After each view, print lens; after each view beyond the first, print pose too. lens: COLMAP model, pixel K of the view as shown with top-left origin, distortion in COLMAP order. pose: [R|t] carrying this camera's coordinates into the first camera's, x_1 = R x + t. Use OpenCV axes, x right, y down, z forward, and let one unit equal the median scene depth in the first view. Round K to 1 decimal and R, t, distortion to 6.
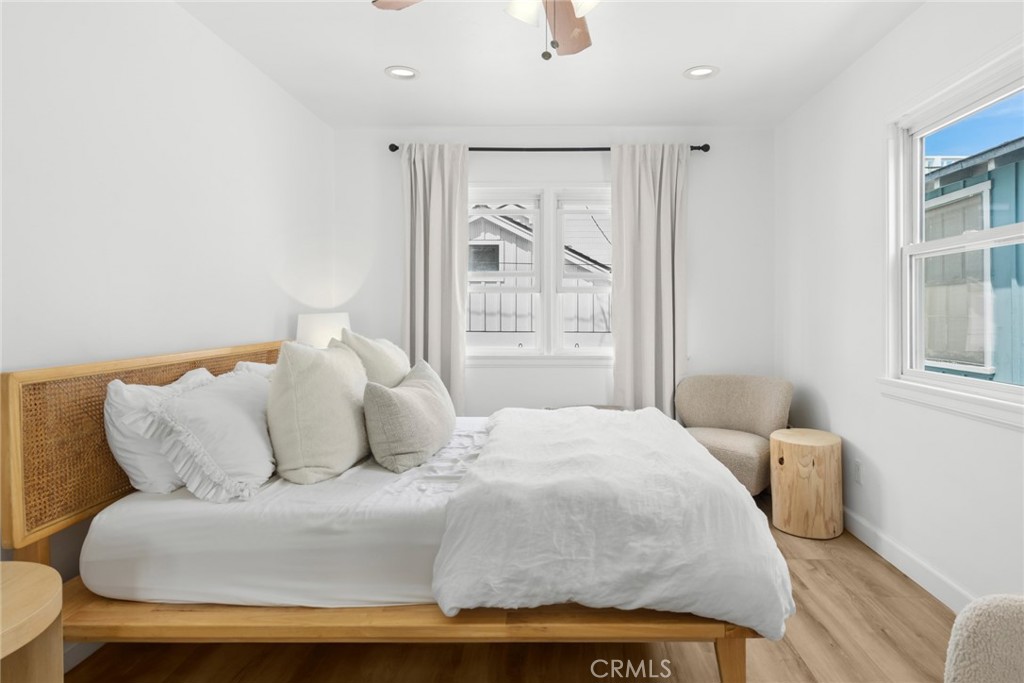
lens RADIAL K [[594.0, 0, 512.0], [0, 594.0, 303.0], [0, 0, 1]] dist [-0.000886, 0.000845]
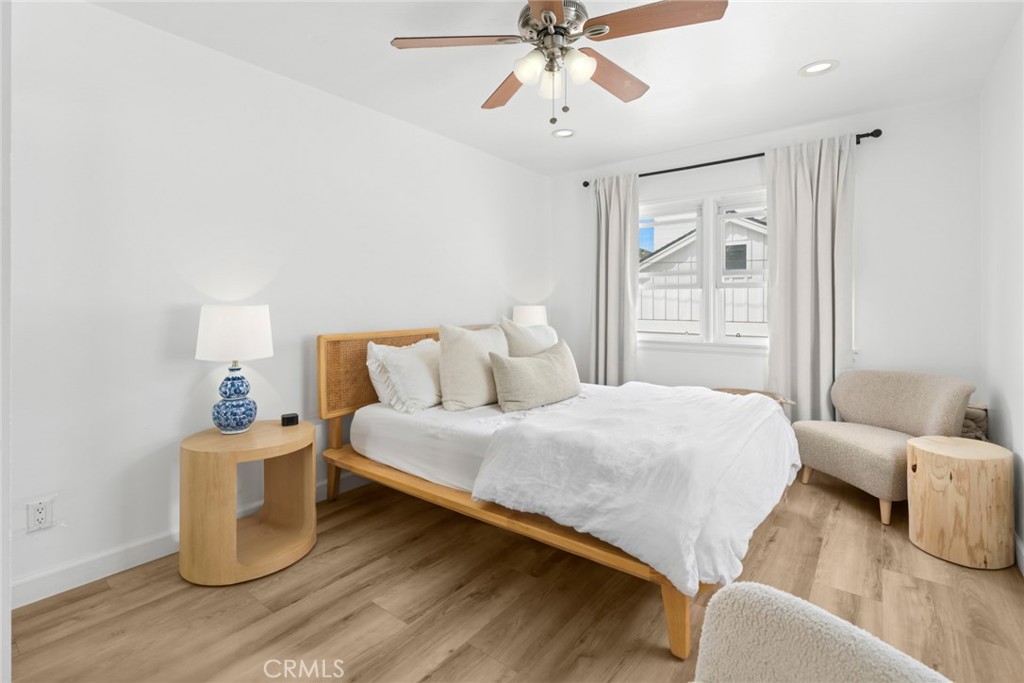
lens RADIAL K [[478.5, 0, 508.9], [0, 478.5, 294.8], [0, 0, 1]] dist [0.001349, -0.000763]
pose [[0.792443, -0.014343, -0.609777, 0.578529], [0.011791, 0.999897, -0.008197, -0.002966], [0.609832, -0.000694, 0.792531, 0.049363]]
